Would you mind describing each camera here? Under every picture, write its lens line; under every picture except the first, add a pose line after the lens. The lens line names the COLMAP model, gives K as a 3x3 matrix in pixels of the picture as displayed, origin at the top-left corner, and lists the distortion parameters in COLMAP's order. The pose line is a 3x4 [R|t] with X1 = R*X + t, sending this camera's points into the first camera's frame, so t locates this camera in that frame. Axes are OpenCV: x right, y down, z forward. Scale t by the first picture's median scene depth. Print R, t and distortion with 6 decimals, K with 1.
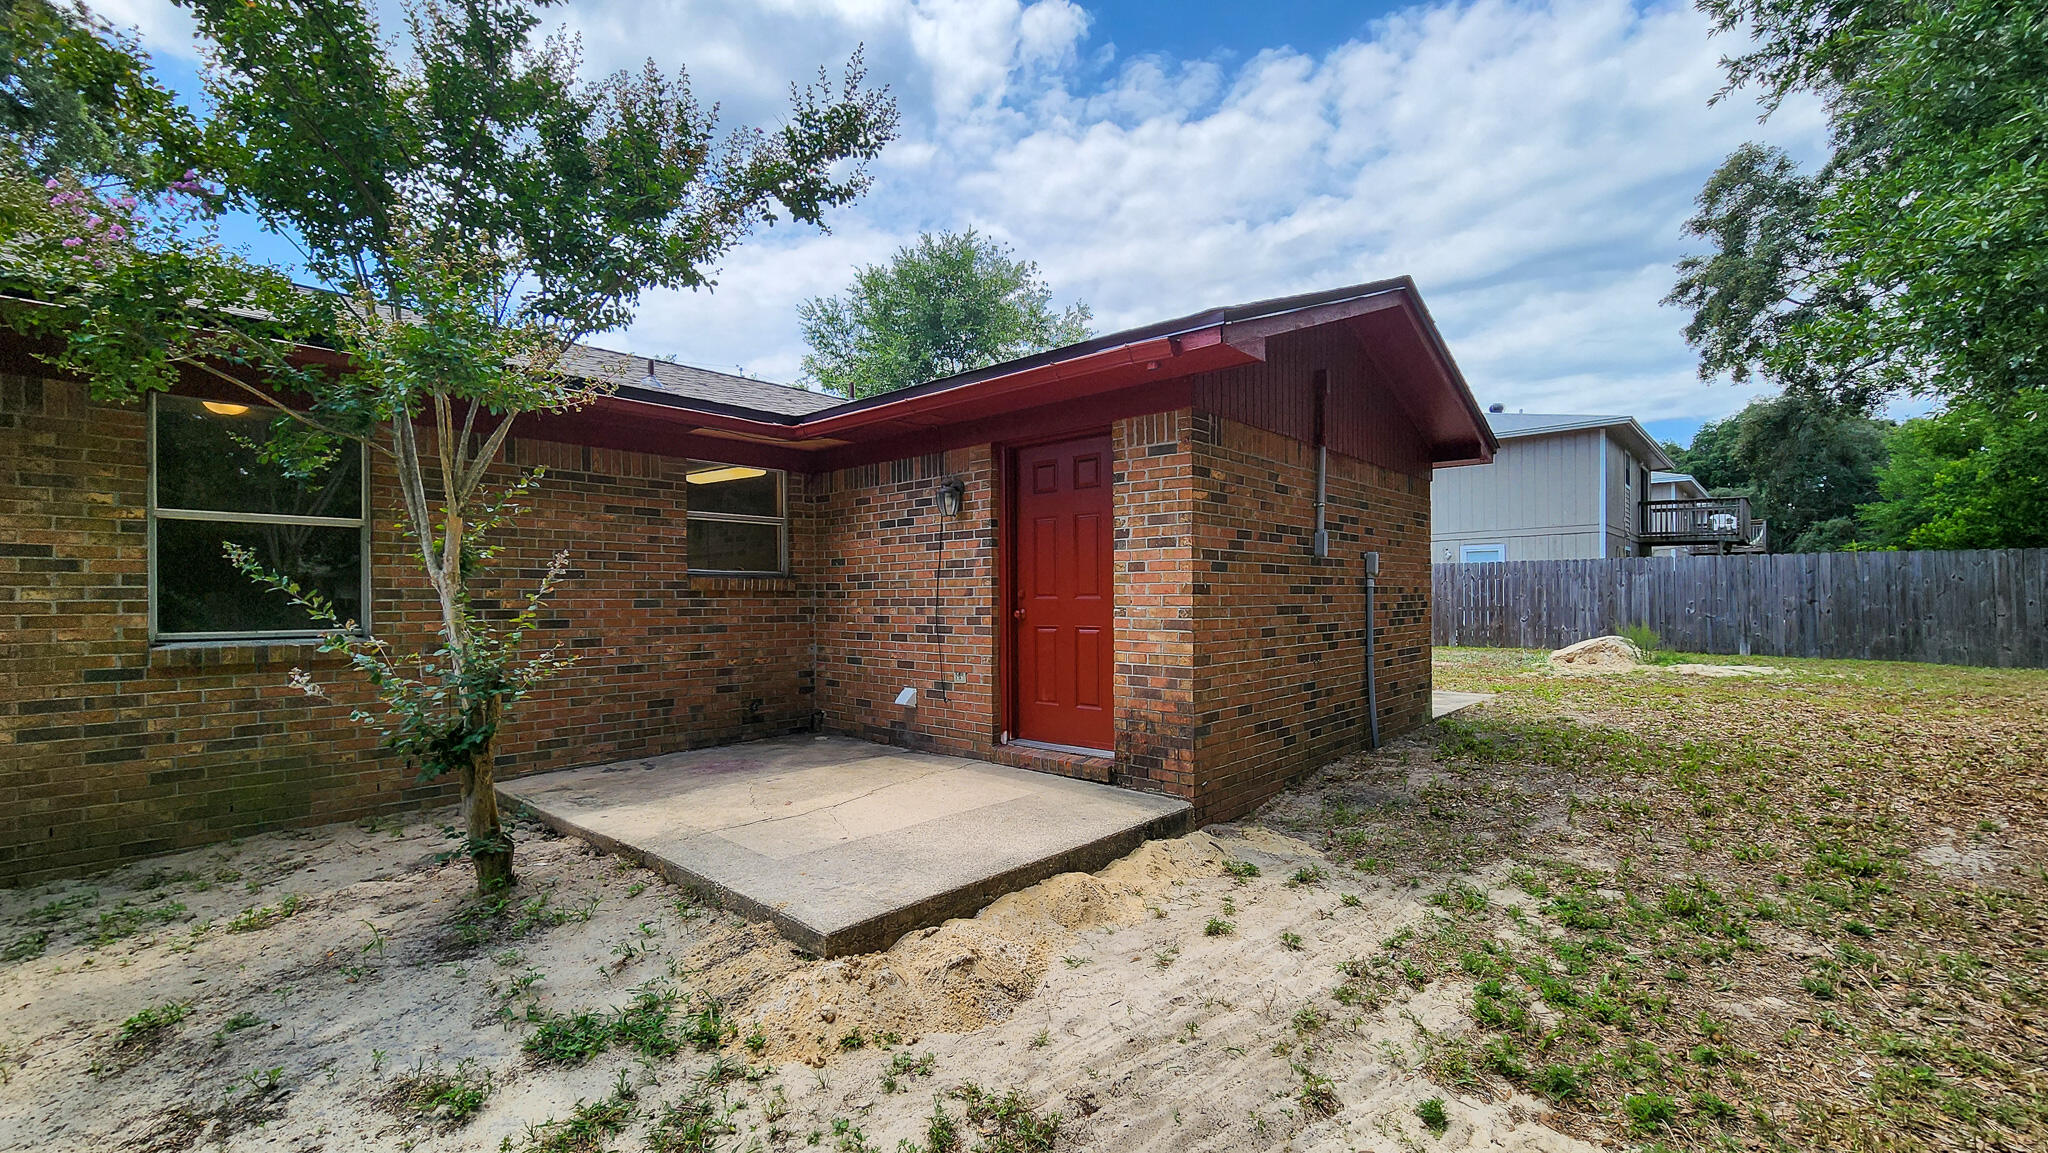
lens RADIAL K [[859.1, 0, 1026.0], [0, 859.1, 599.6], [0, 0, 1]] dist [0.001156, 0.000082]
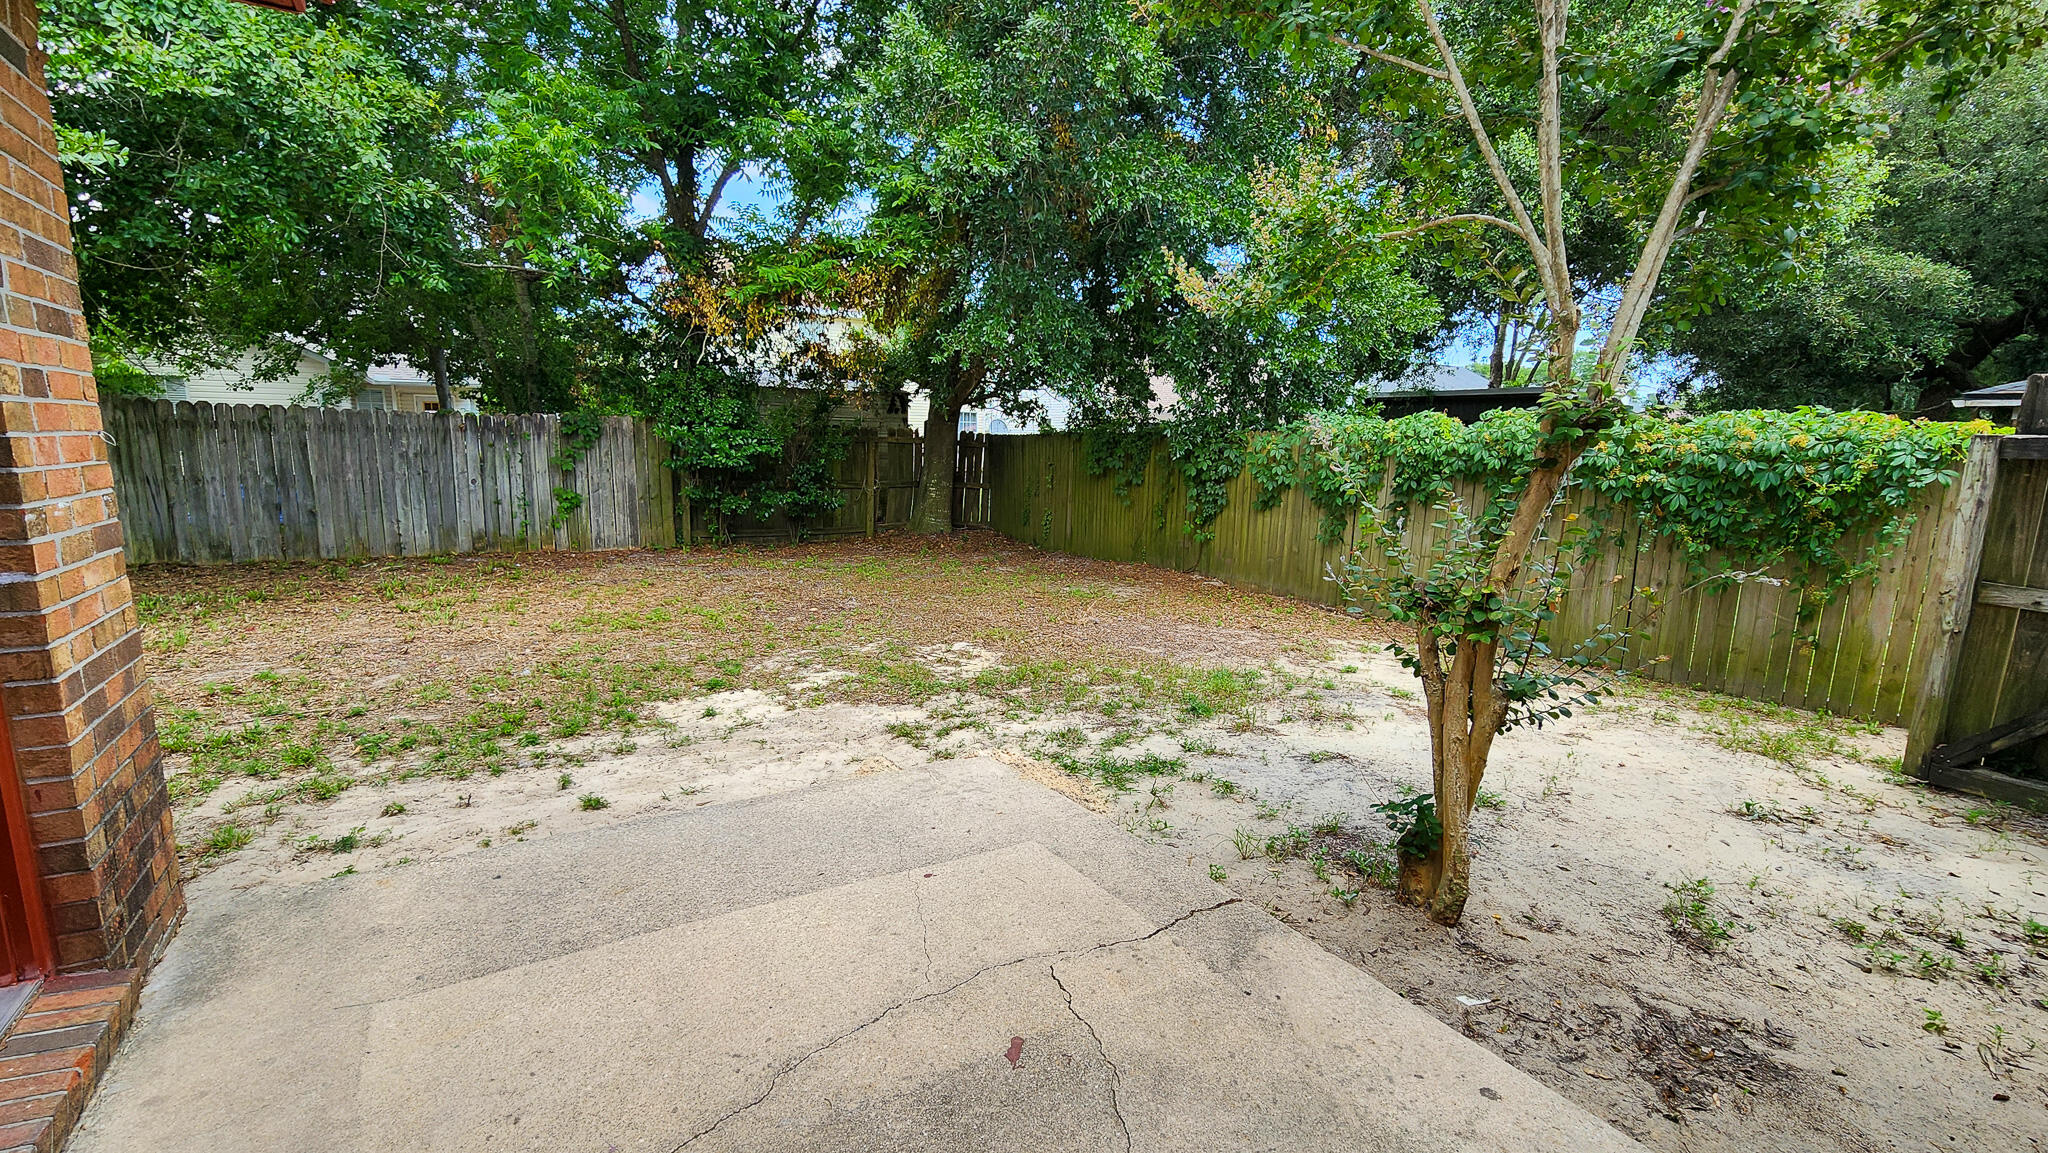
lens RADIAL K [[859.1, 0, 1026.0], [0, 859.1, 599.6], [0, 0, 1]] dist [0.001156, 0.000082]
pose [[-0.964667, -0.063234, 0.255772, -0.288550], [-0.014721, 0.982191, 0.187306, -0.020091], [-0.263061, 0.176923, -0.948418, 1.043677]]
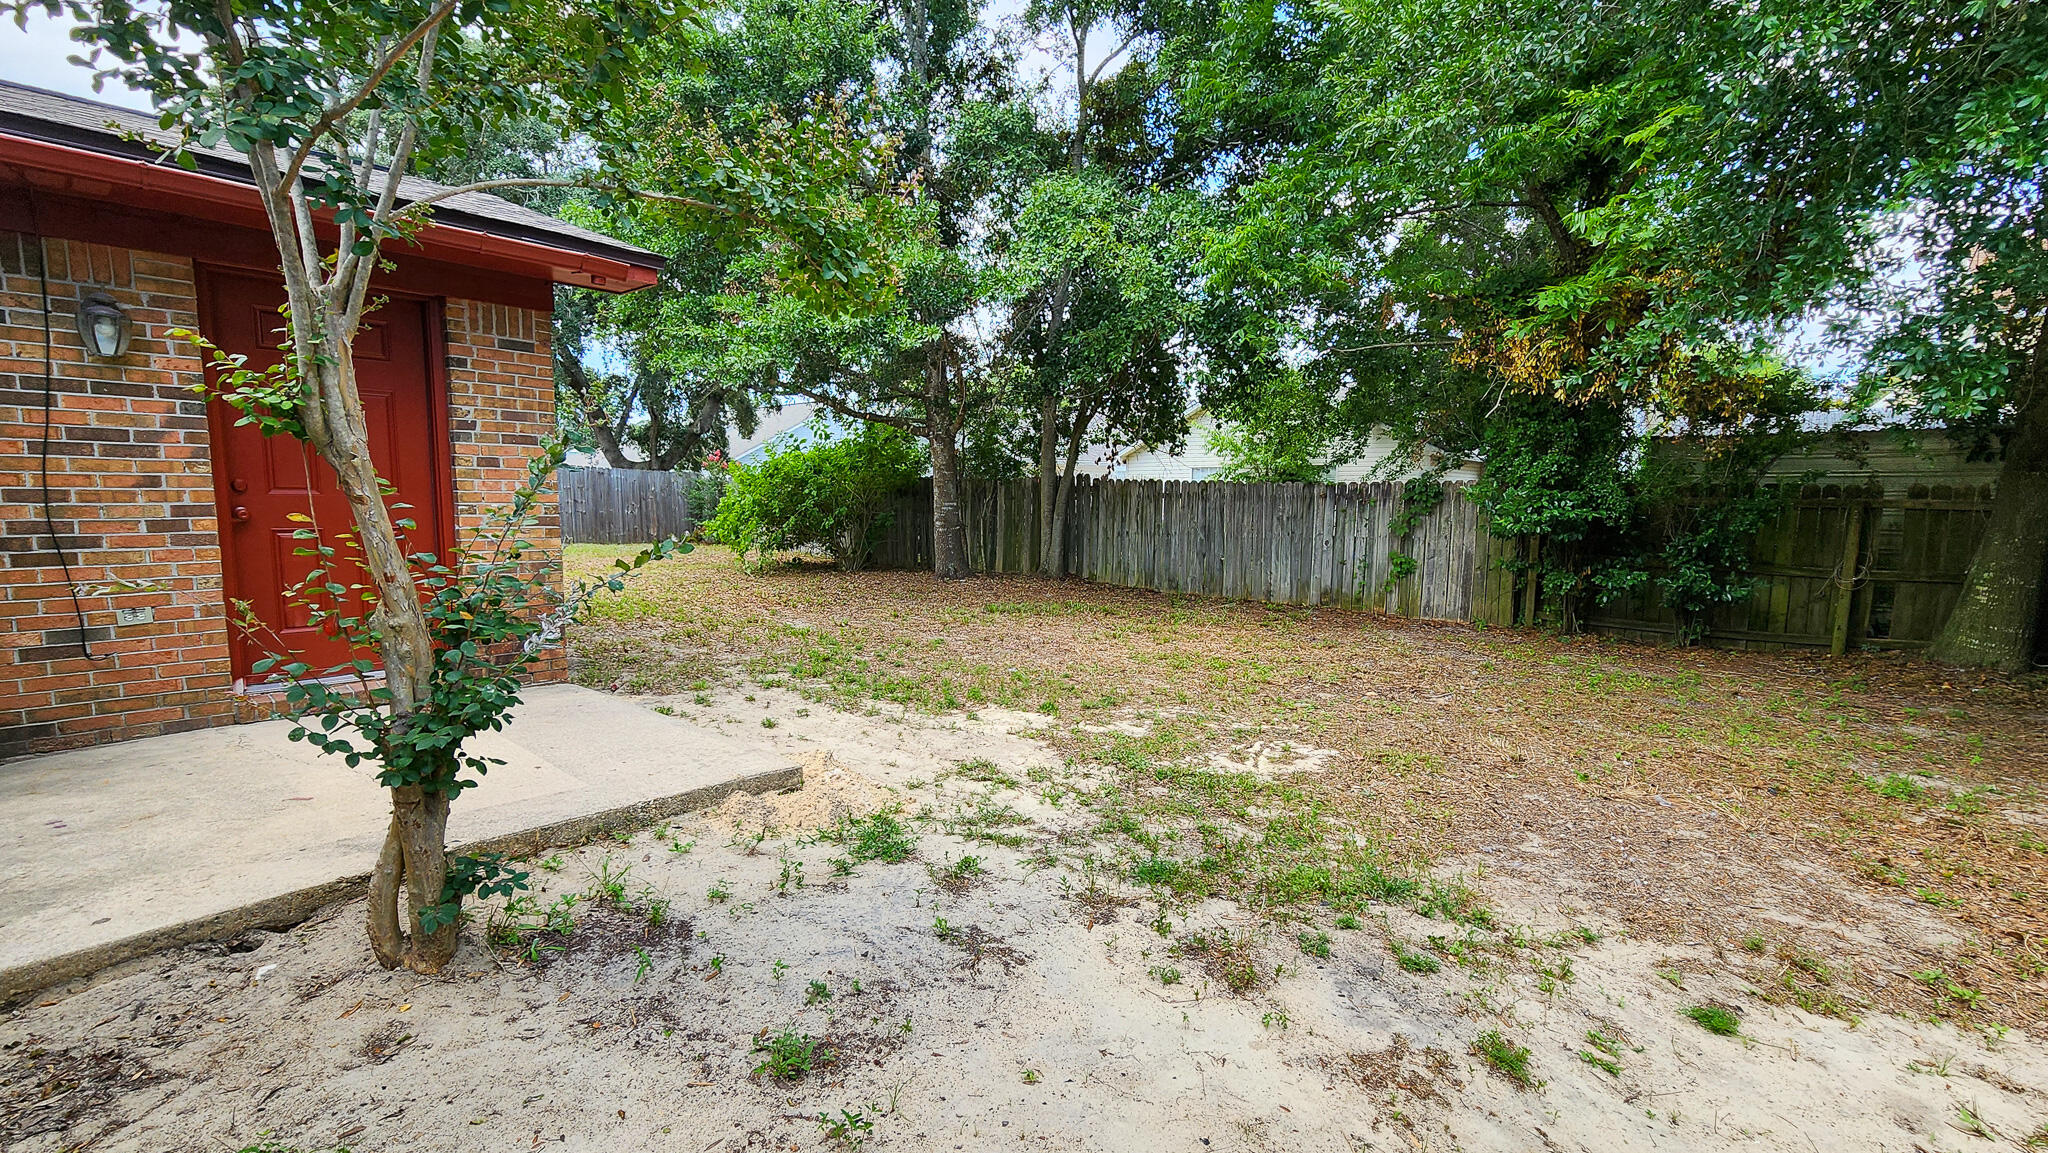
lens RADIAL K [[898.6, 0, 1031.6], [0, 898.6, 609.7], [0, 0, 1]] dist [0.000230, 0.000491]
pose [[-0.031829, -0.117698, 0.992539, -0.771540], [-0.006100, 0.993047, 0.117563, 0.003559], [-0.999475, -0.002312, -0.032325, 0.357771]]
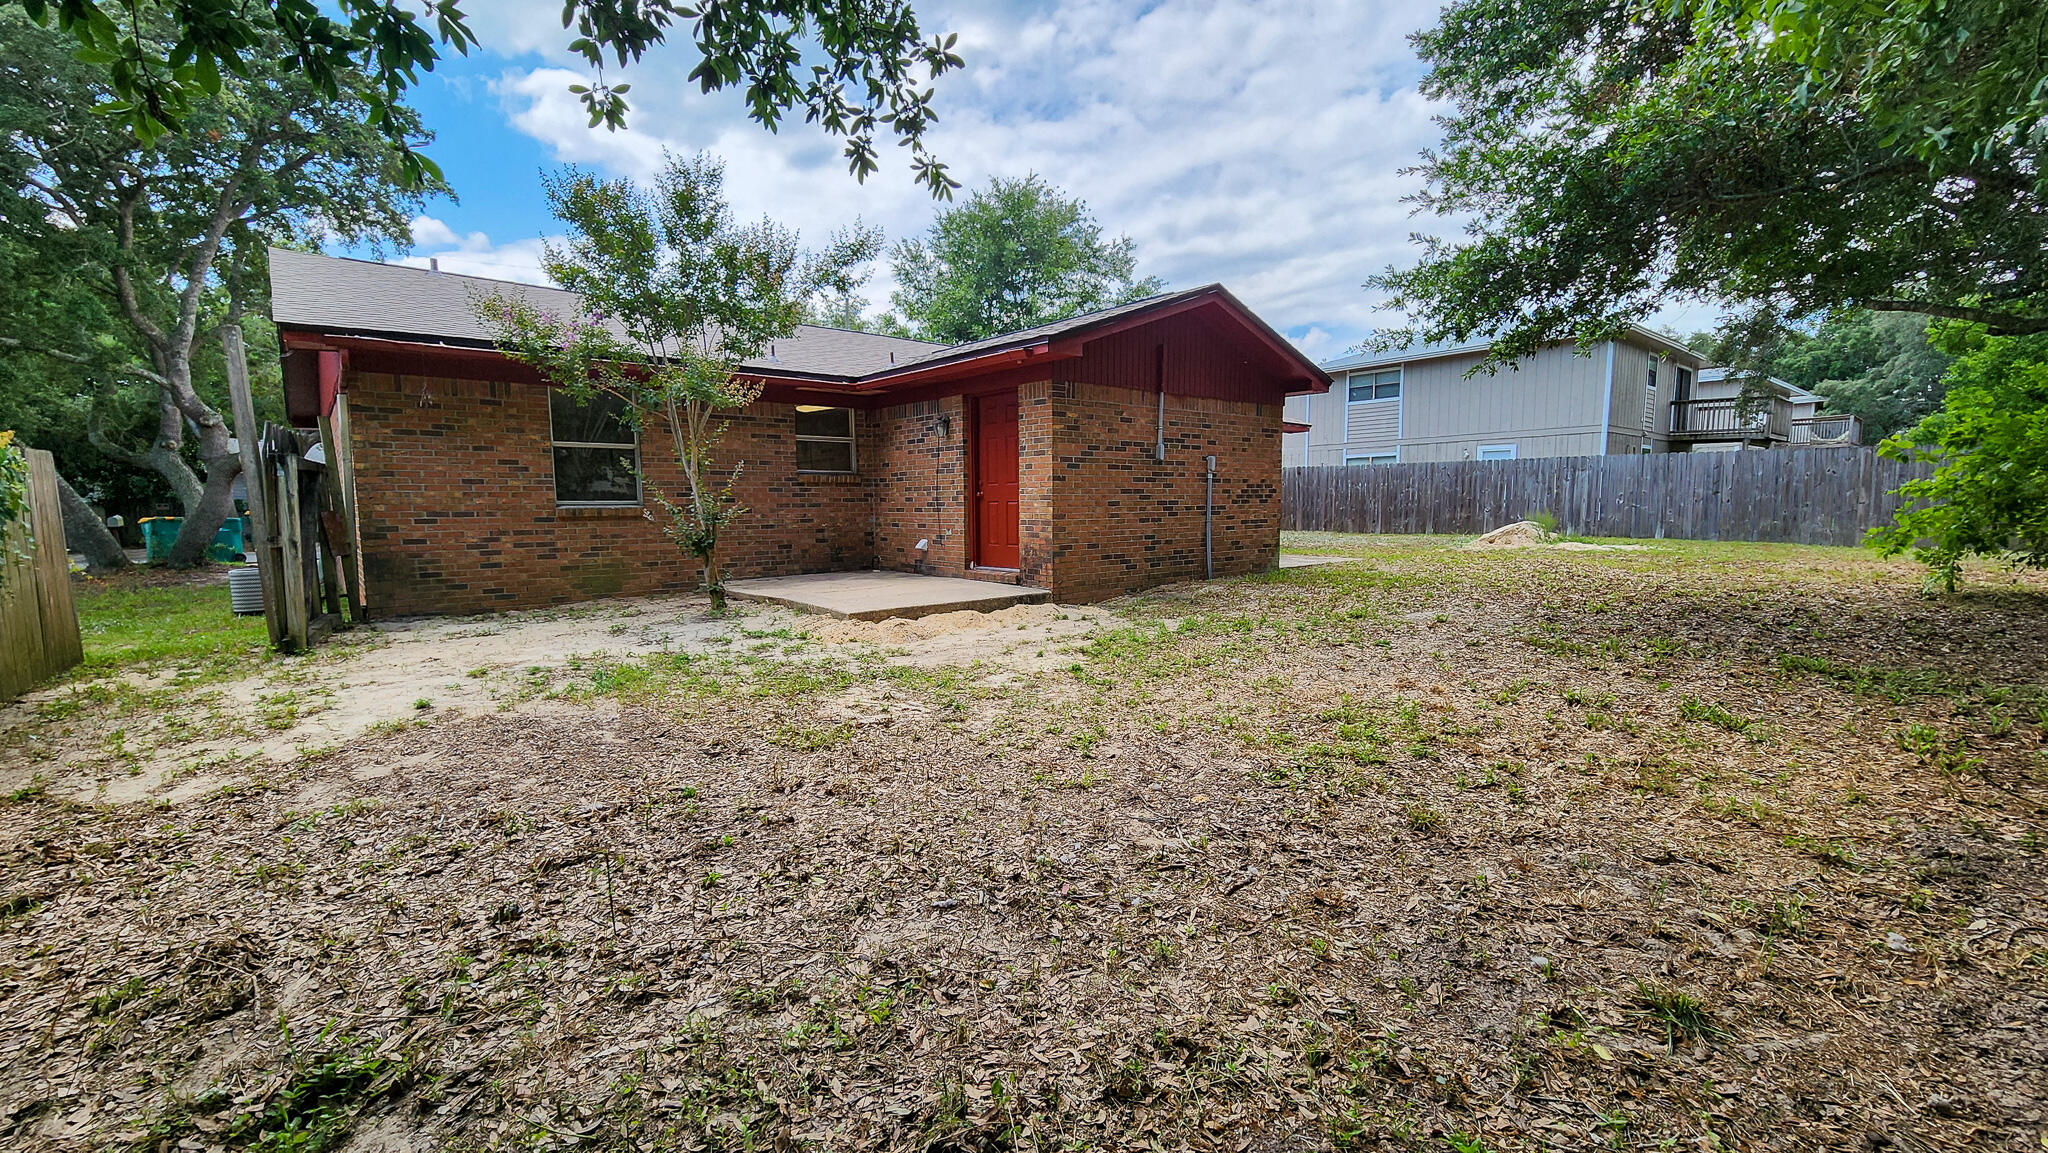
lens RADIAL K [[859.1, 0, 1026.0], [0, 859.1, 599.6], [0, 0, 1]] dist [0.001156, 0.000082]
pose [[0.991393, 0.013041, -0.130266, 0.313949], [0.001679, 0.993678, 0.112259, 0.033278], [0.130907, -0.111511, 0.985103, -0.723633]]
